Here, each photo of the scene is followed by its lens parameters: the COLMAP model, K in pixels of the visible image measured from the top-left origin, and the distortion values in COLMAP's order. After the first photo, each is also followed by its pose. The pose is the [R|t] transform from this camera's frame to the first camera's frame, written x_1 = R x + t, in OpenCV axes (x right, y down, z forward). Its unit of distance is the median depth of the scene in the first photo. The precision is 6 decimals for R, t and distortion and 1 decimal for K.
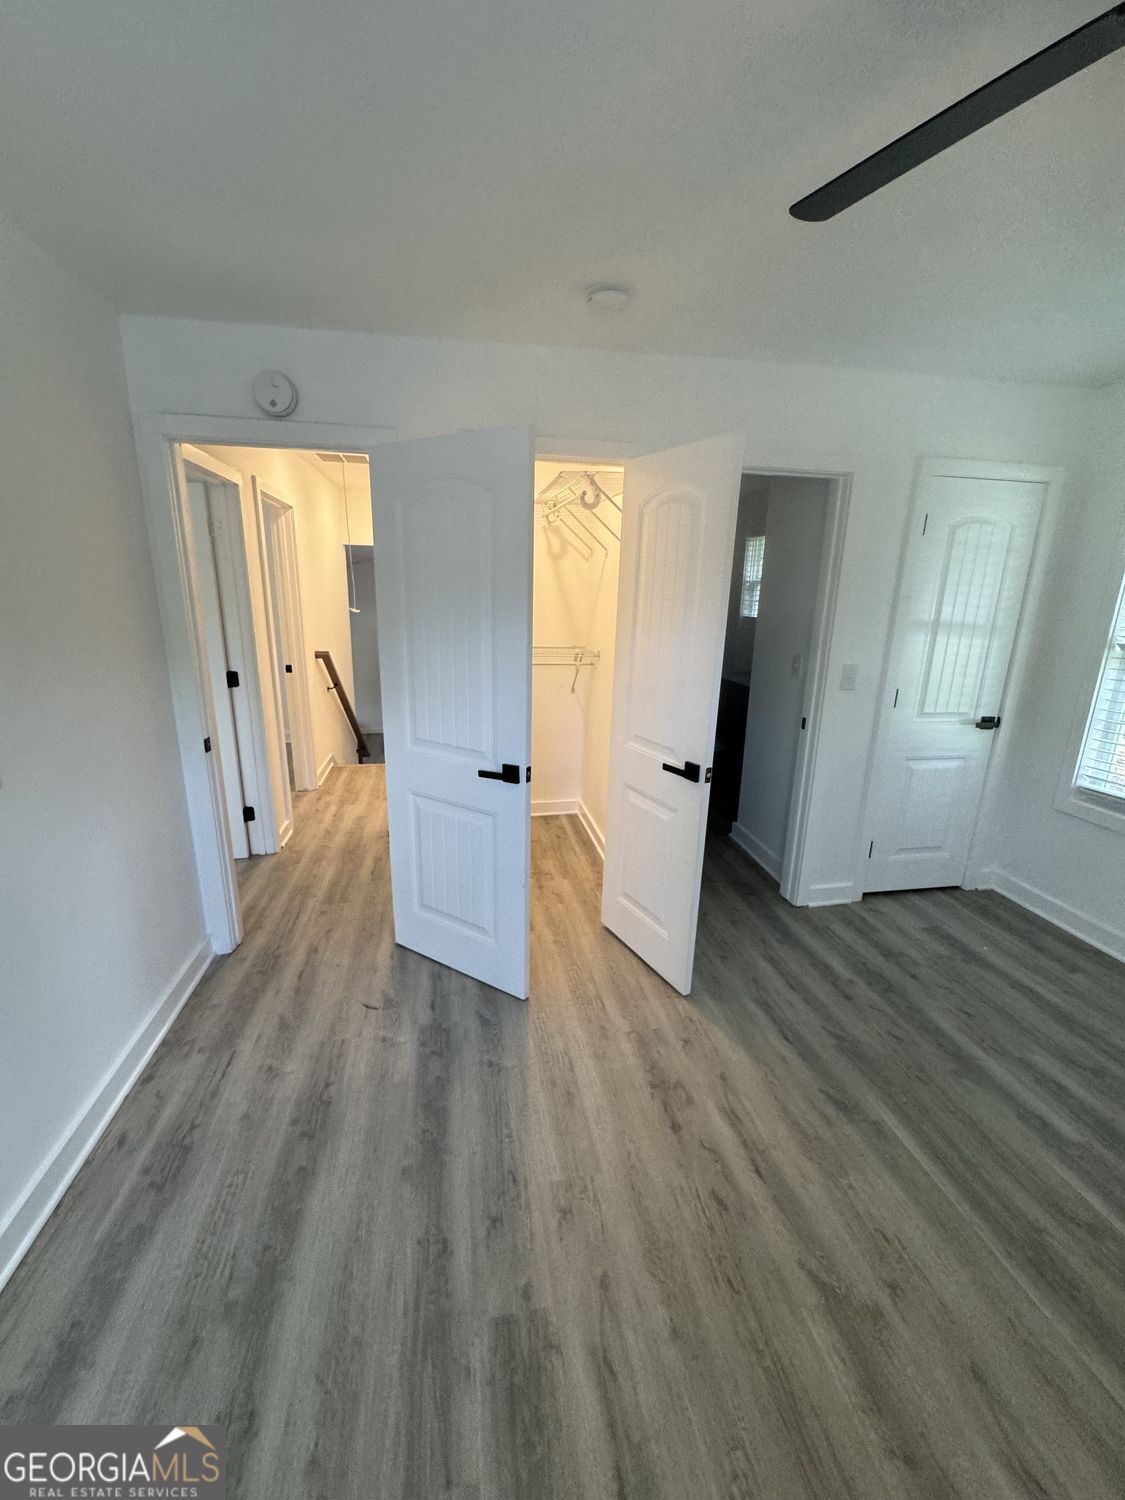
lens RADIAL K [[607.1, 0, 560.3], [0, 607.1, 745.6], [0, 0, 1]] dist [-0.004473, -0.000088]
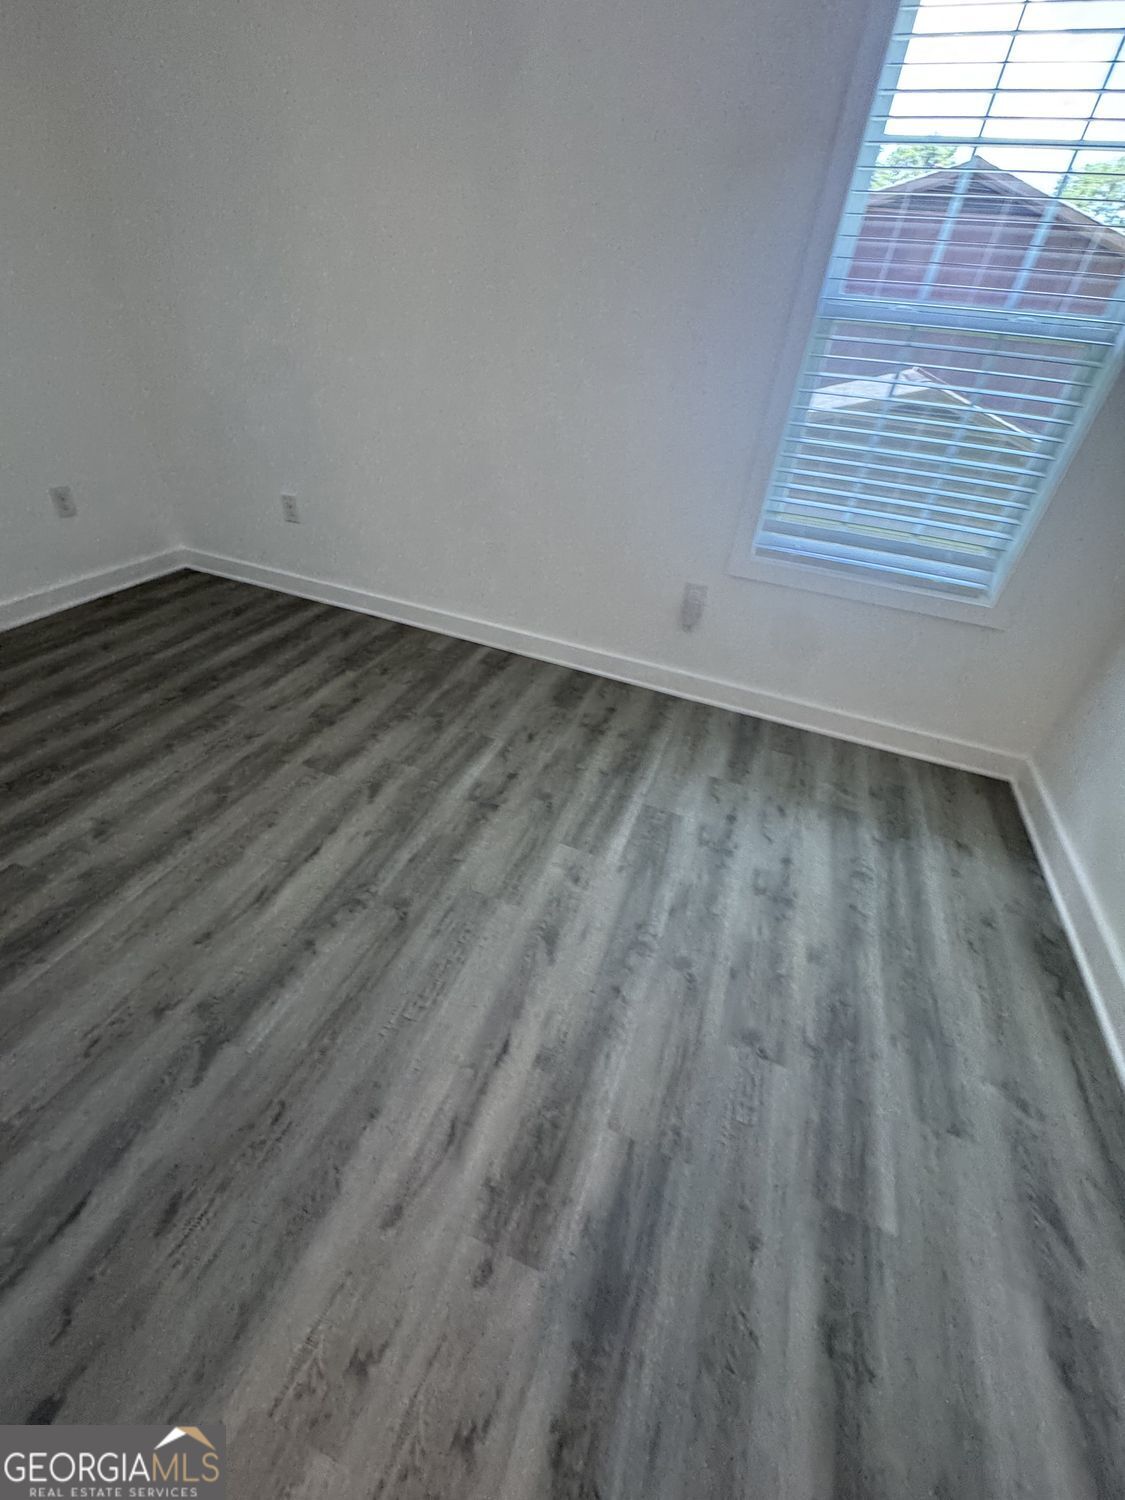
lens RADIAL K [[605.0, 0, 552.4], [0, 605.0, 745.7], [0, 0, 1]] dist [0.000442, 0.000044]
pose [[-0.847862, -0.379690, 0.370088, -0.116519], [0.033172, 0.658641, 0.751726, -0.042064], [-0.529178, 0.649636, -0.545842, 0.716006]]
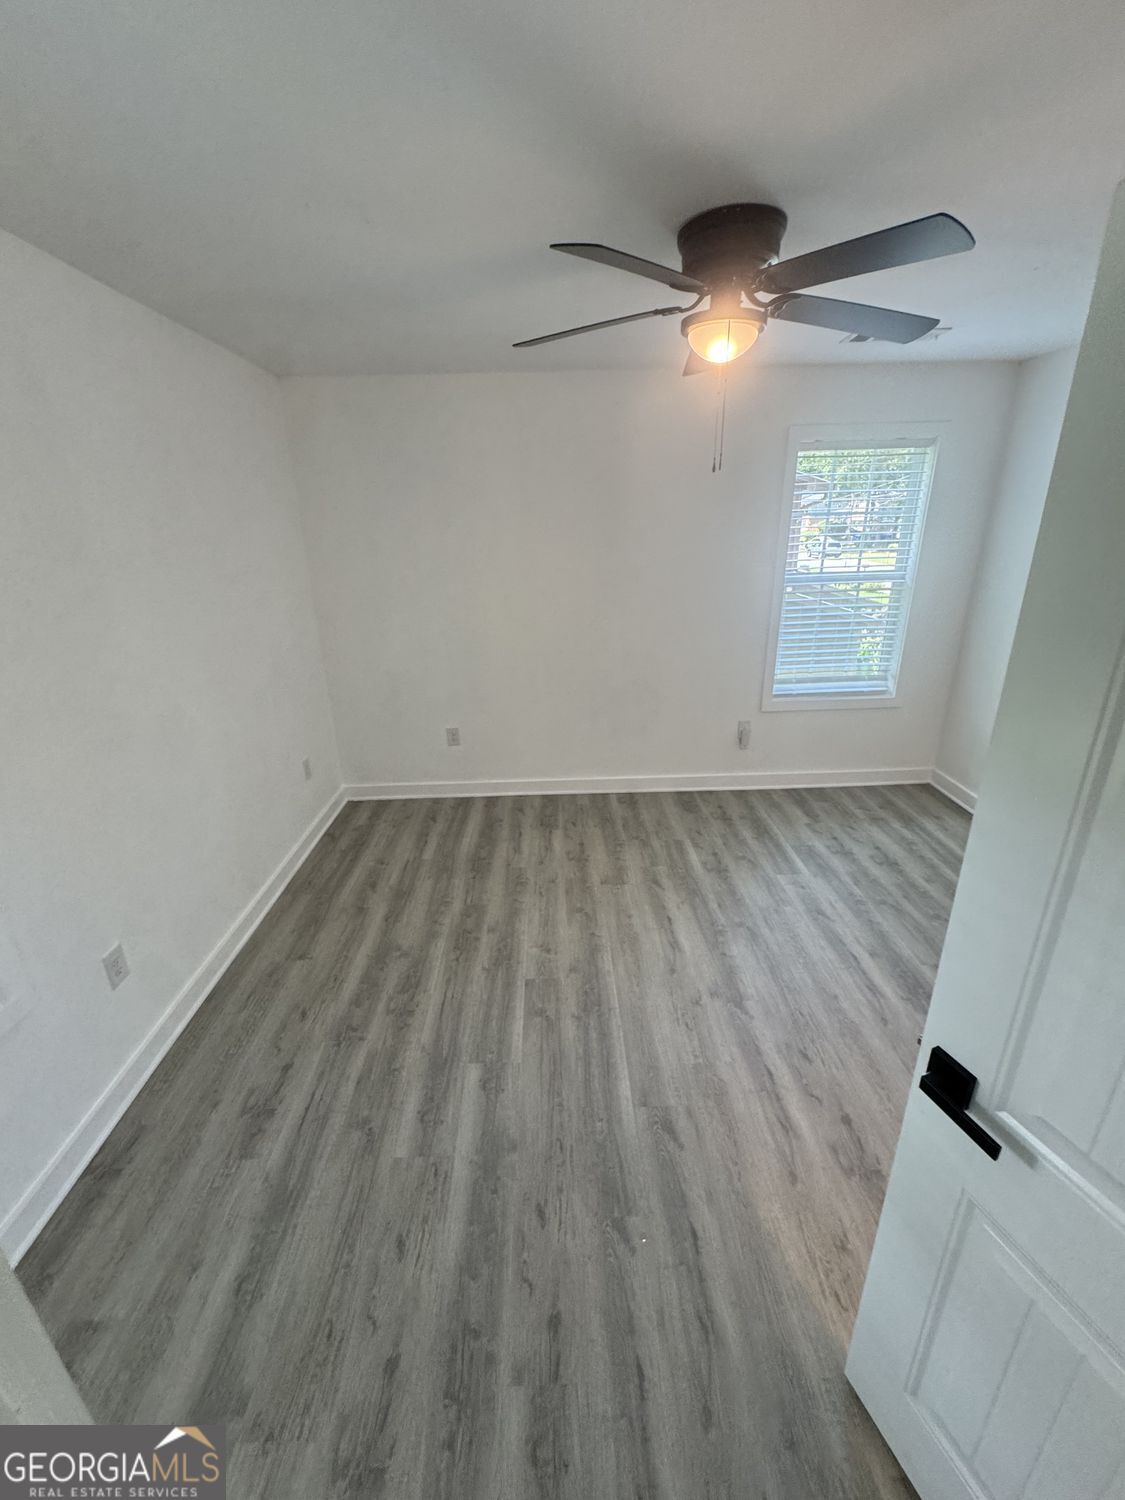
lens RADIAL K [[609.4, 0, 563.9], [0, 609.4, 750.0], [0, 0, 1]] dist [-0.002714, -0.000185]
pose [[-0.988907, -0.052172, 0.139075, 0.552315], [0.037672, 0.817584, 0.574576, -0.483990], [-0.143683, 0.573441, -0.806549, 1.539535]]
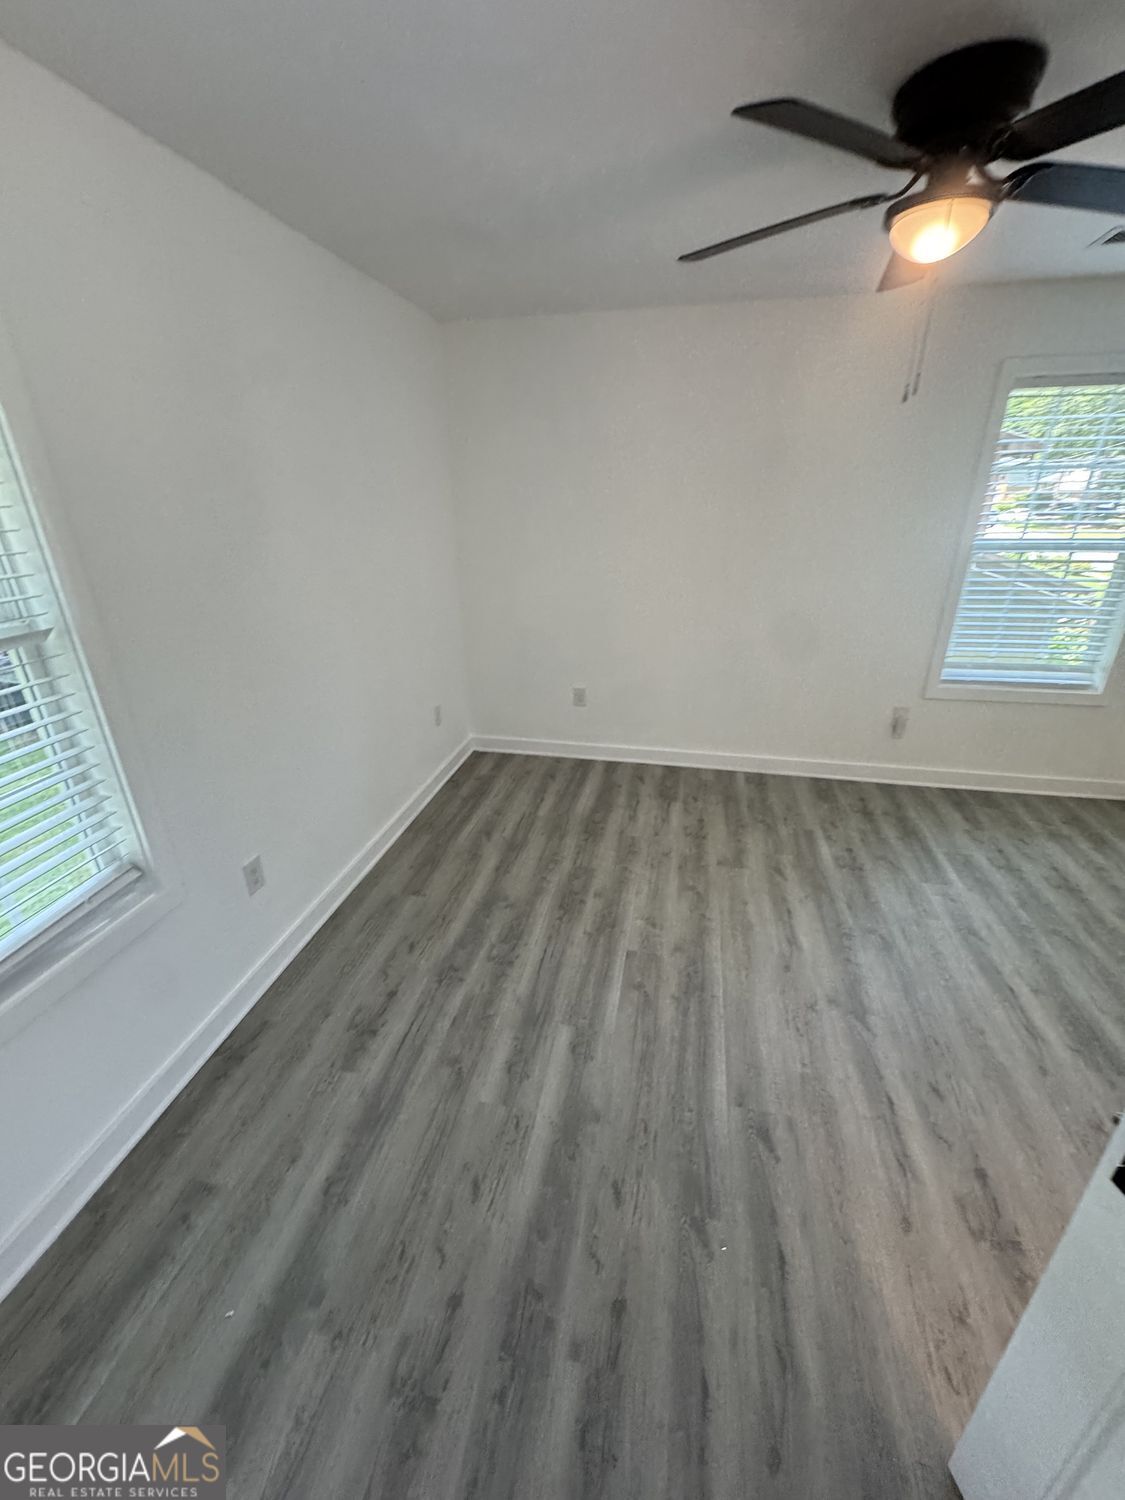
lens RADIAL K [[607.1, 0, 560.3], [0, 607.1, 745.6], [0, 0, 1]] dist [-0.004473, -0.000088]
pose [[-0.927523, -0.156138, 0.339592, 0.556493], [0.084051, 0.798165, 0.596547, -0.436207], [-0.364194, 0.581853, -0.727193, 1.498516]]
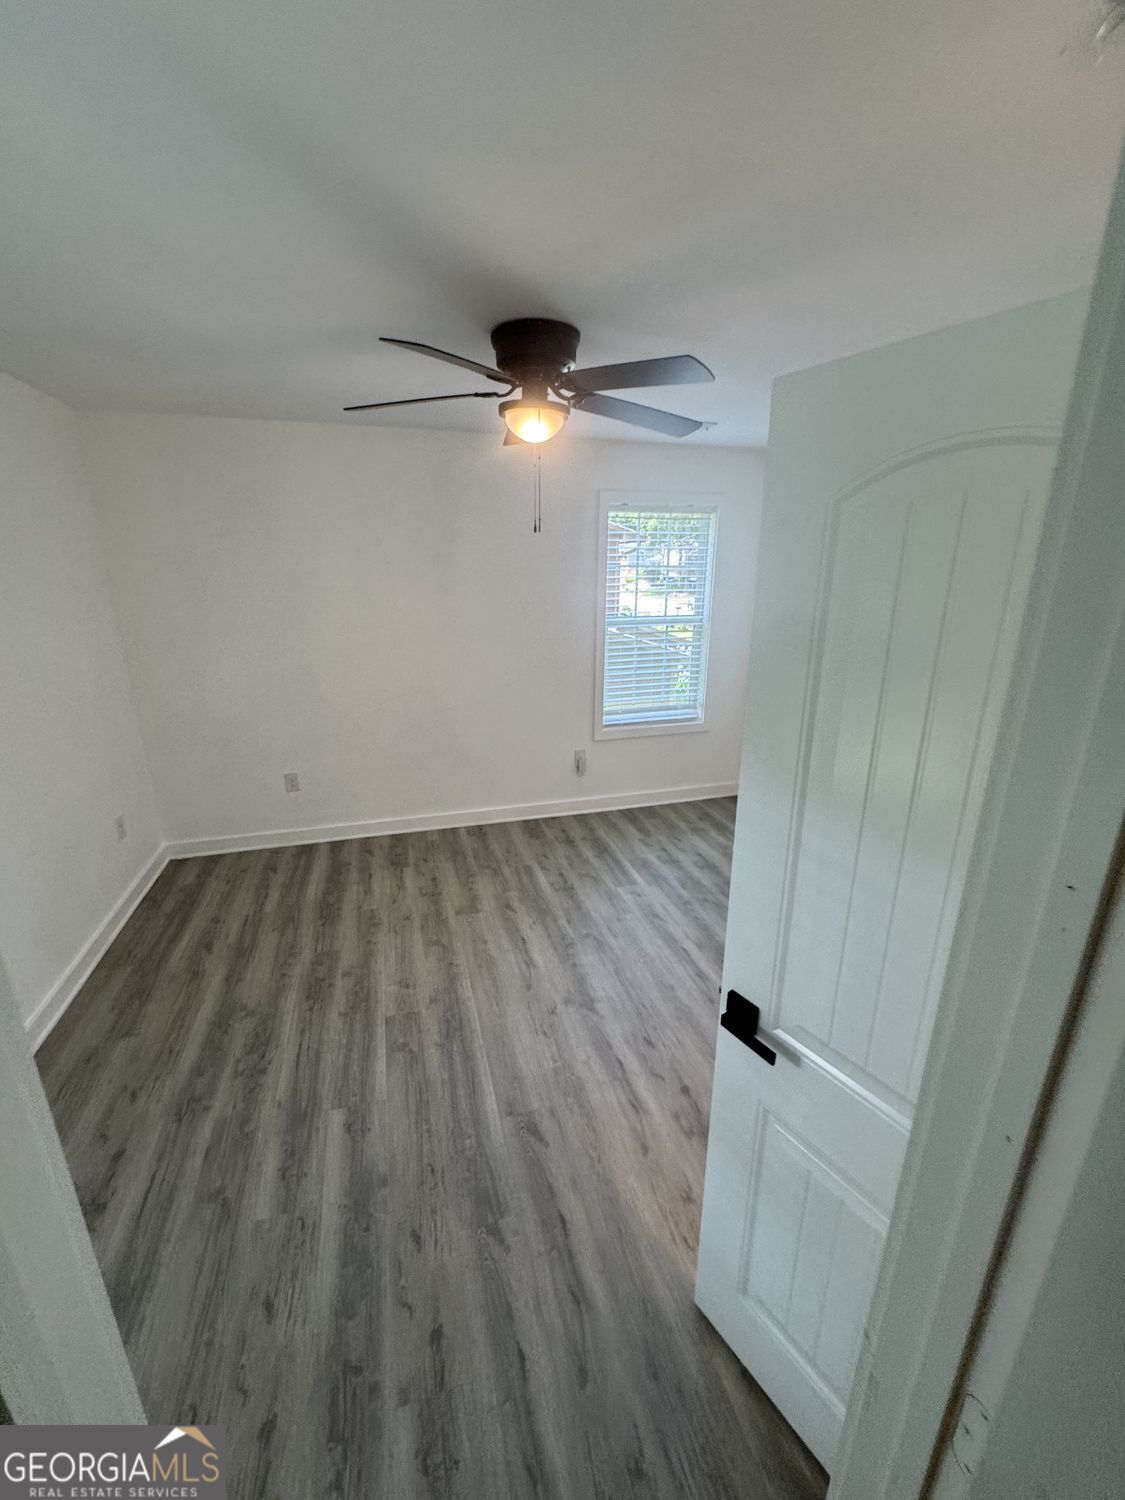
lens RADIAL K [[608.7, 0, 567.1], [0, 608.7, 747.1], [0, 0, 1]] dist [-0.001411, -0.000063]
pose [[-0.993062, 0.009392, -0.117218, 0.549729], [-0.053093, 0.853613, 0.518196, -0.528460], [0.104926, 0.520824, -0.847191, 1.627210]]
